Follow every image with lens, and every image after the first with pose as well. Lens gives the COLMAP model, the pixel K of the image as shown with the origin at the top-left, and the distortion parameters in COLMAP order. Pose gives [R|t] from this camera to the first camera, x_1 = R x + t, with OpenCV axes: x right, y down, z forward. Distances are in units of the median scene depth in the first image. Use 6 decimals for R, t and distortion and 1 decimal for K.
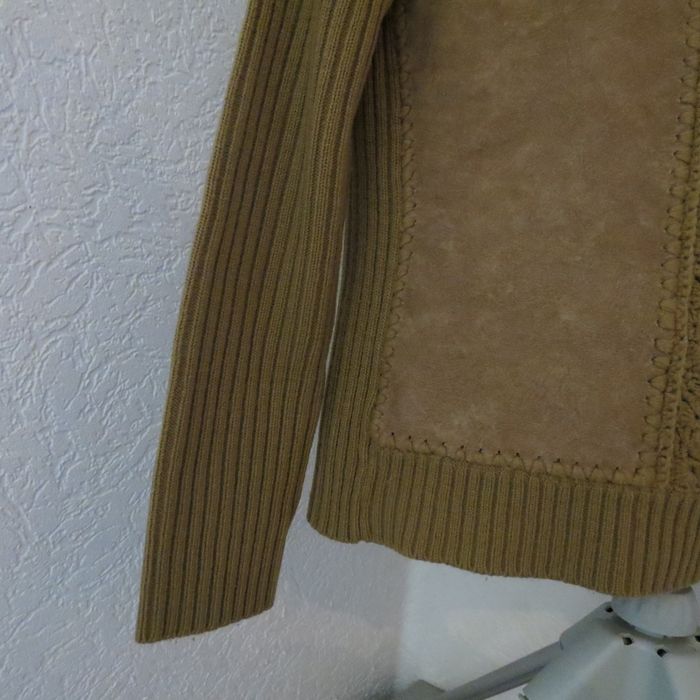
lens RADIAL K [[660.2, 0, 346.3], [0, 660.2, 346.7], [0, 0, 1]] dist [-0.027215, 0.000000]
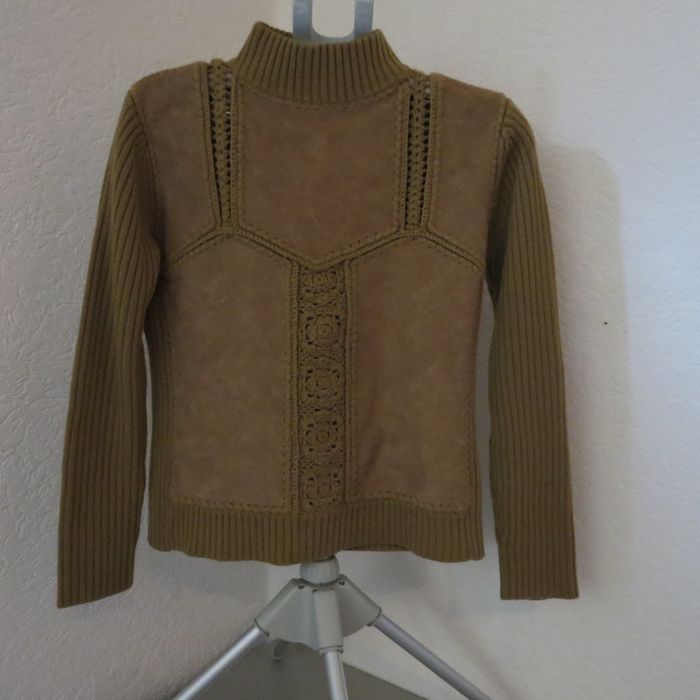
lens RADIAL K [[660.2, 0, 354.2], [0, 660.2, 344.7], [0, 0, 1]] dist [-0.027215, 0.000000]
pose [[0.995519, -0.085963, 0.039391, 0.609092], [0.085996, 0.996295, 0.000845, -0.309405], [-0.039317, 0.002547, 0.999224, -1.123436]]
